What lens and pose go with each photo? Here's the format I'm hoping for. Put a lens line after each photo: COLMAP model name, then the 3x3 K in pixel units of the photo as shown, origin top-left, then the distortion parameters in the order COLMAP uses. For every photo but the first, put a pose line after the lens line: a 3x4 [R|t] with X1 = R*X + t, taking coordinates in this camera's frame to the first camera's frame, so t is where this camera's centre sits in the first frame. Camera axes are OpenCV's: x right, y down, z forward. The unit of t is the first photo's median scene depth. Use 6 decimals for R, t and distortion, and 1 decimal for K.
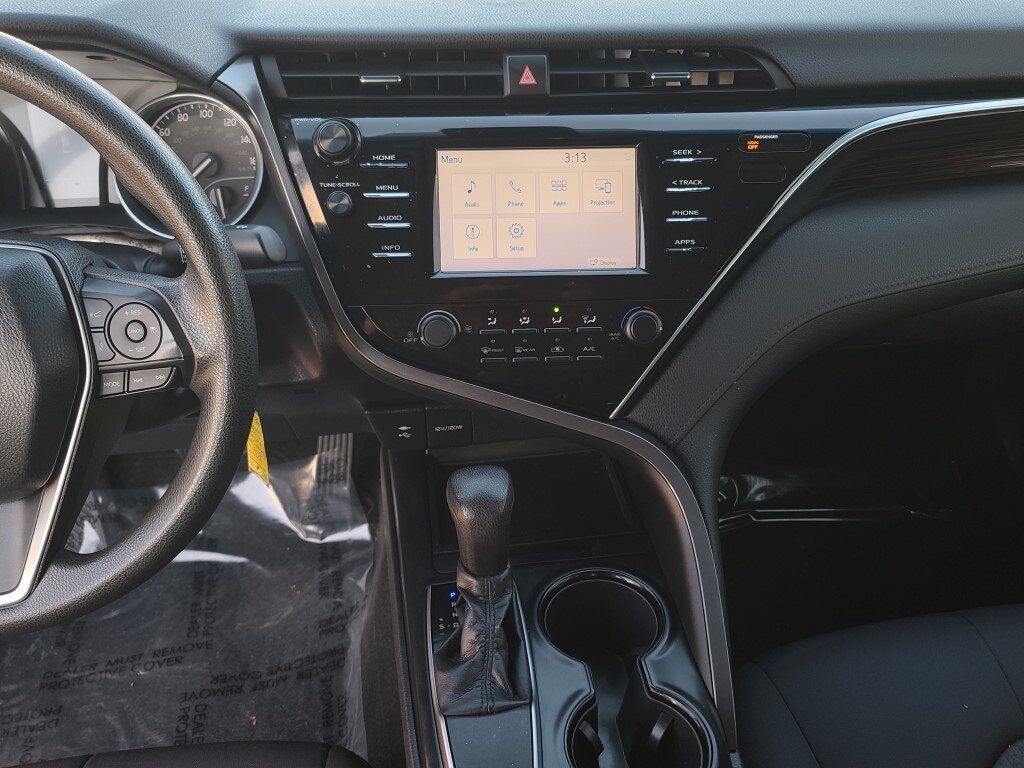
lens RADIAL K [[919.6, 0, 524.5], [0, 919.6, 410.0], [0, 0, 1]] dist [0.064851, -0.027383]
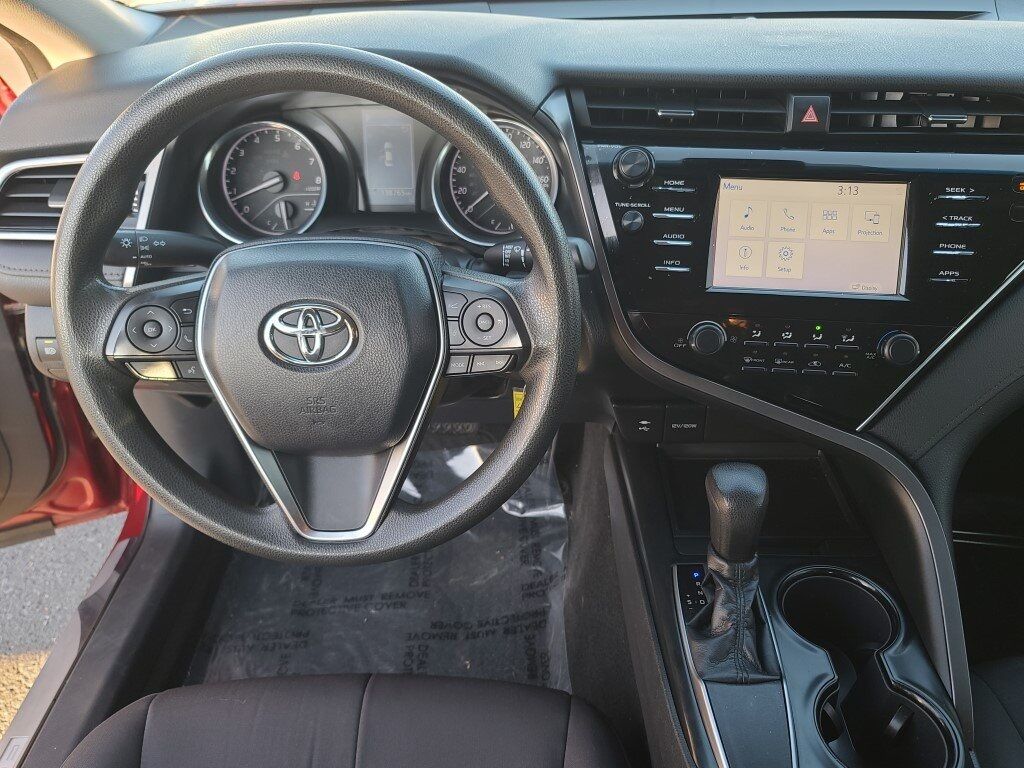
lens RADIAL K [[849.4, 0, 526.2], [0, 849.4, 409.7], [0, 0, 1]] dist [0.051377, 0.007514]
pose [[0.988505, 0.086239, -0.124181, -0.174014], [-0.086072, 0.996266, 0.006724, 0.011620], [0.124297, 0.004042, 0.992237, -0.054386]]
